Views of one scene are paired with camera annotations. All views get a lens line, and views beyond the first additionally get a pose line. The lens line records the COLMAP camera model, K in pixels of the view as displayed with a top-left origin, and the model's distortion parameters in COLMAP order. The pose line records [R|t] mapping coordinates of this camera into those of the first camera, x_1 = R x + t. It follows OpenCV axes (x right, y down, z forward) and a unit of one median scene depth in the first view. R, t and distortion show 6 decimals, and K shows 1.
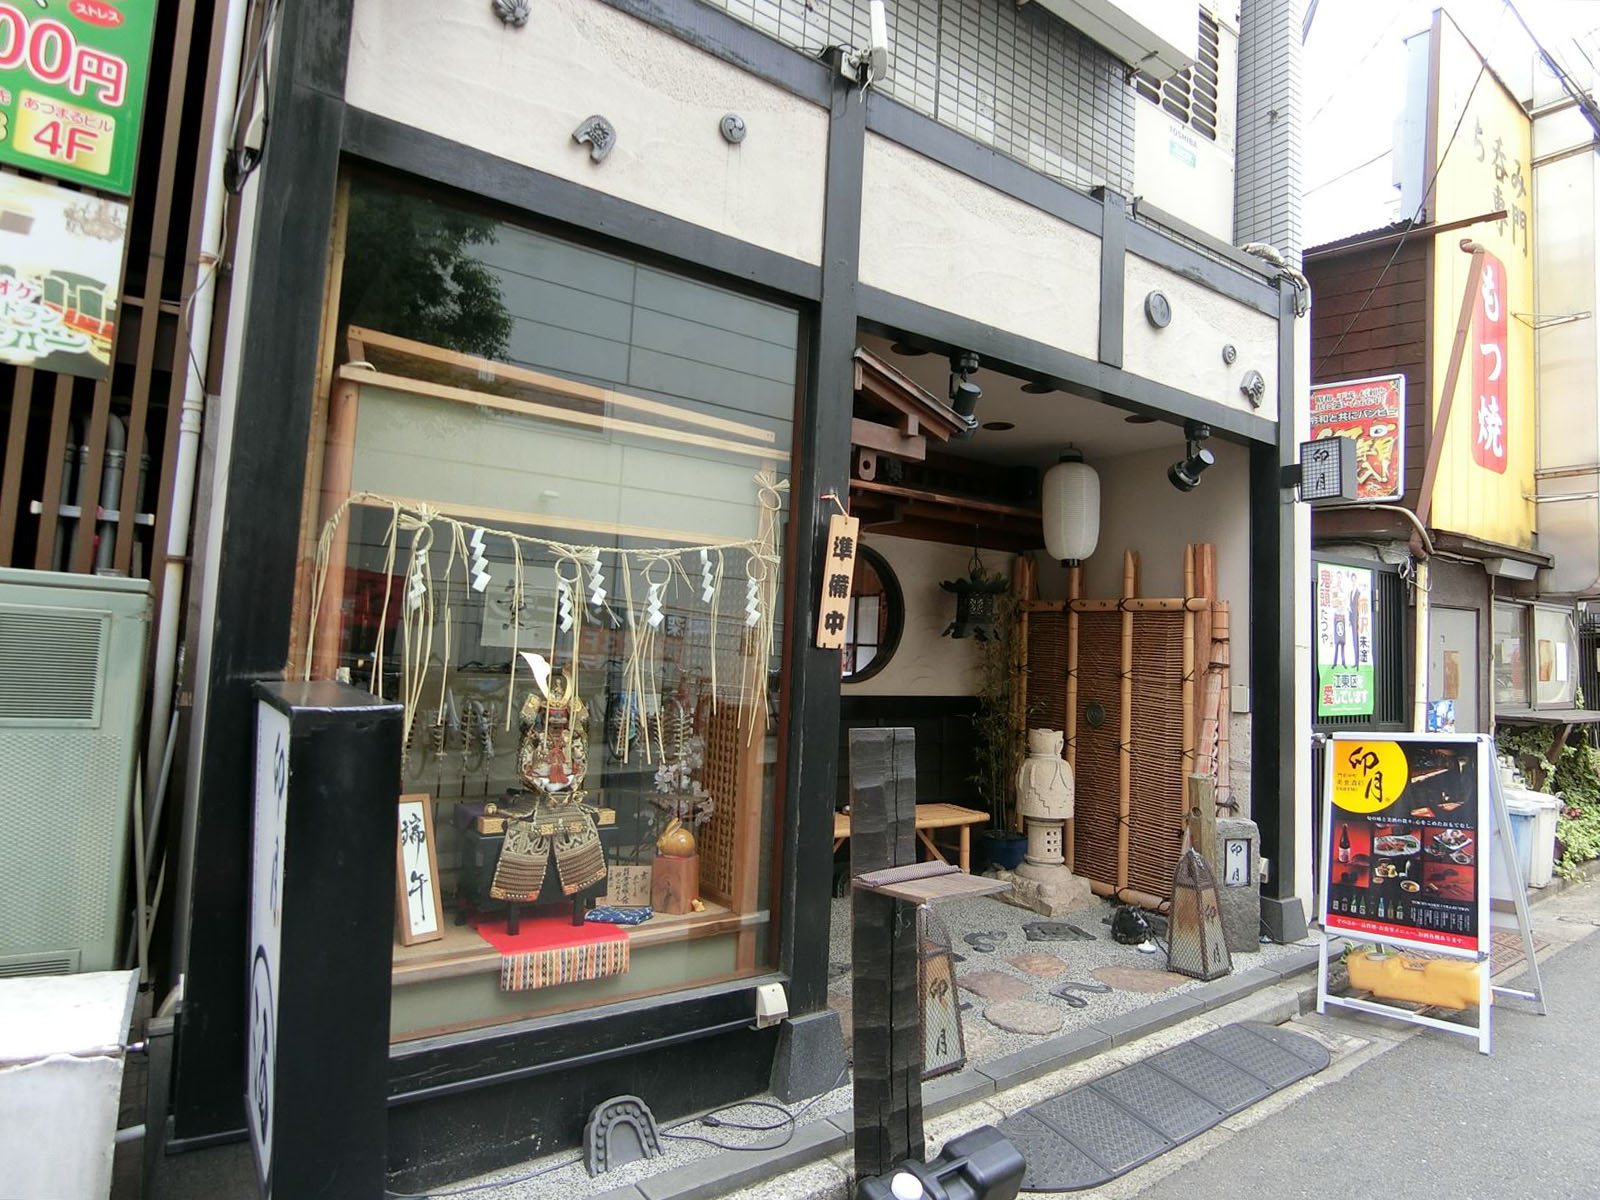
lens RADIAL K [[916.8, 0, 783.9], [0, 916.8, 588.4], [0, 0, 1]] dist [-0.004367, -0.009203]
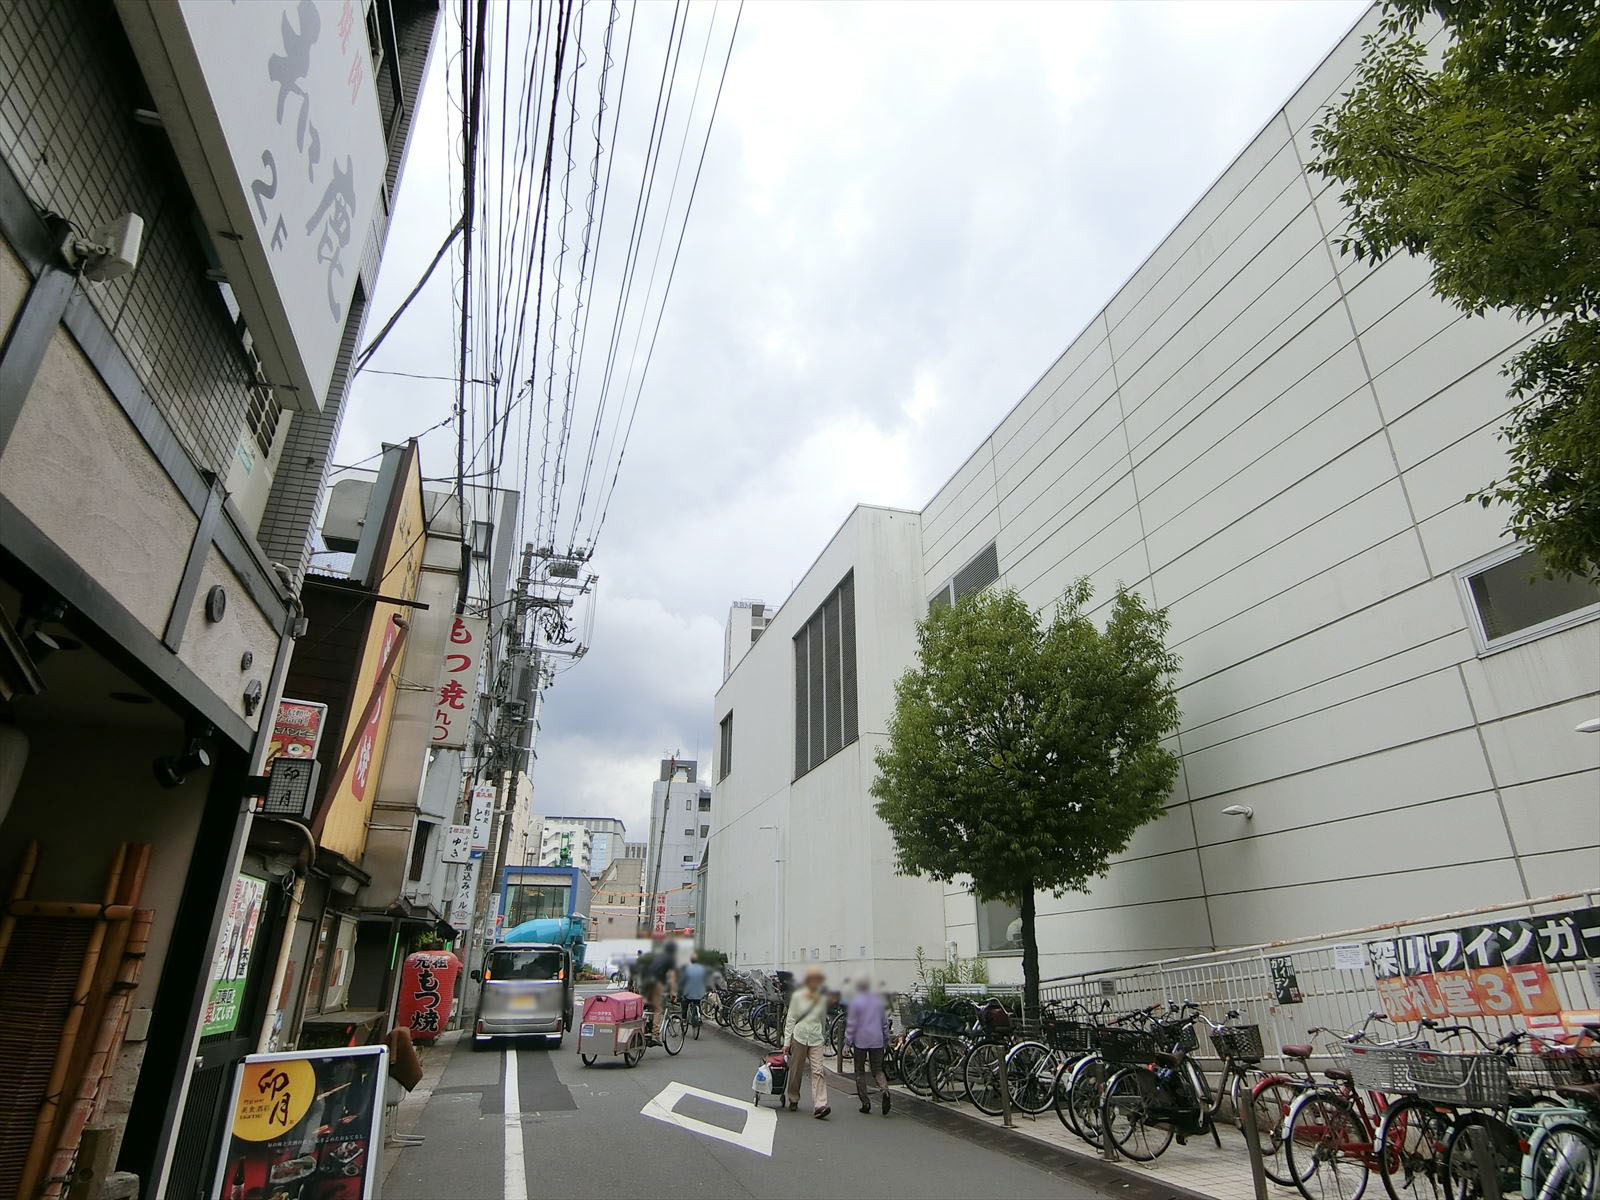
lens RADIAL K [[916.8, 0, 783.9], [0, 916.8, 588.4], [0, 0, 1]] dist [-0.004367, -0.009203]
pose [[0.330750, 0.341797, 0.879647, -0.243614], [-0.062137, 0.937972, -0.341096, -0.017746], [-0.941671, 0.058159, 0.331473, 0.080013]]
